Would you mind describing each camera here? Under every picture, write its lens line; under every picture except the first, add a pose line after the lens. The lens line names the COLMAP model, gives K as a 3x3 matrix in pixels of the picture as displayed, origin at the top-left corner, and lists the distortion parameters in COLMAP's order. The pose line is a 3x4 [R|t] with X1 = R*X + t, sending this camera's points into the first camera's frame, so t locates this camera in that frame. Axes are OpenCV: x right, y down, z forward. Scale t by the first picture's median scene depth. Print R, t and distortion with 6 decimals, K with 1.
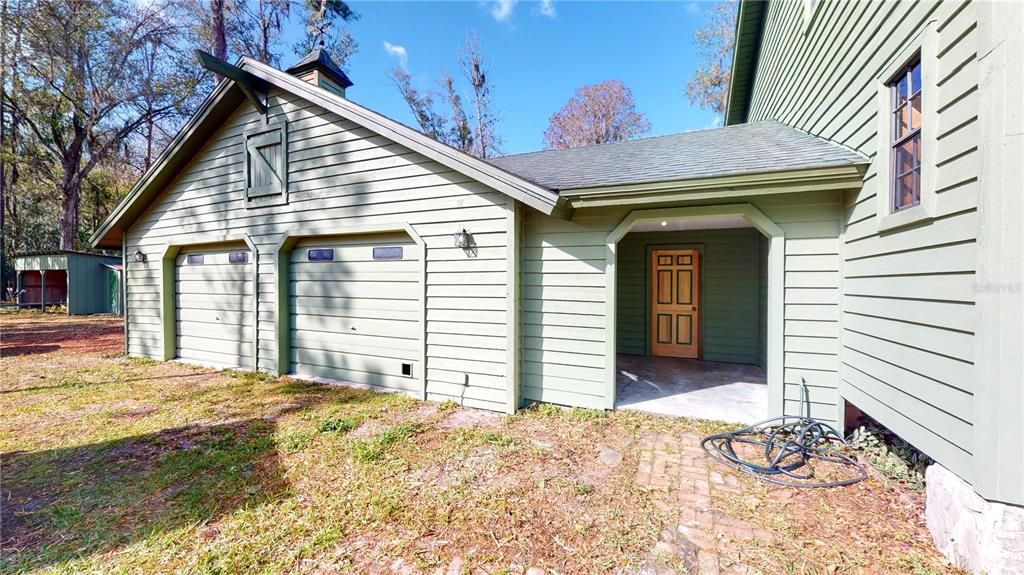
lens RADIAL K [[402.3, 0, 512.0], [0, 402.3, 287.5], [0, 0, 1]] dist [0.000511, -0.000197]
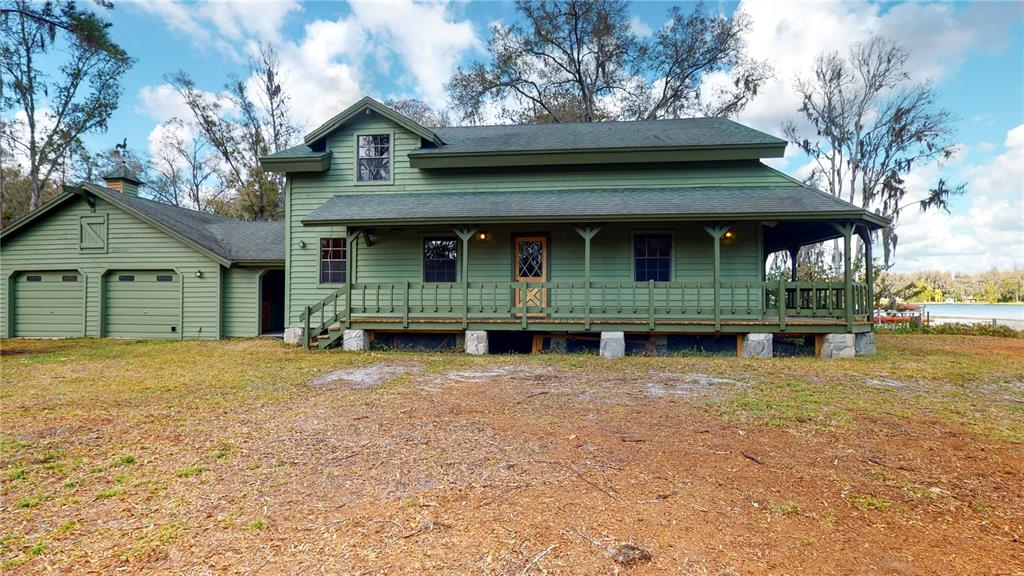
lens RADIAL K [[381.4, 0, 424.8], [0, 381.4, 285.0], [0, 0, 1]] dist [0.016932, 0.000026]
pose [[0.956788, 0.002355, 0.290776, 0.500011], [0.006634, 0.999530, -0.029924, 0.028702], [-0.290710, 0.030560, 0.956323, -1.613367]]
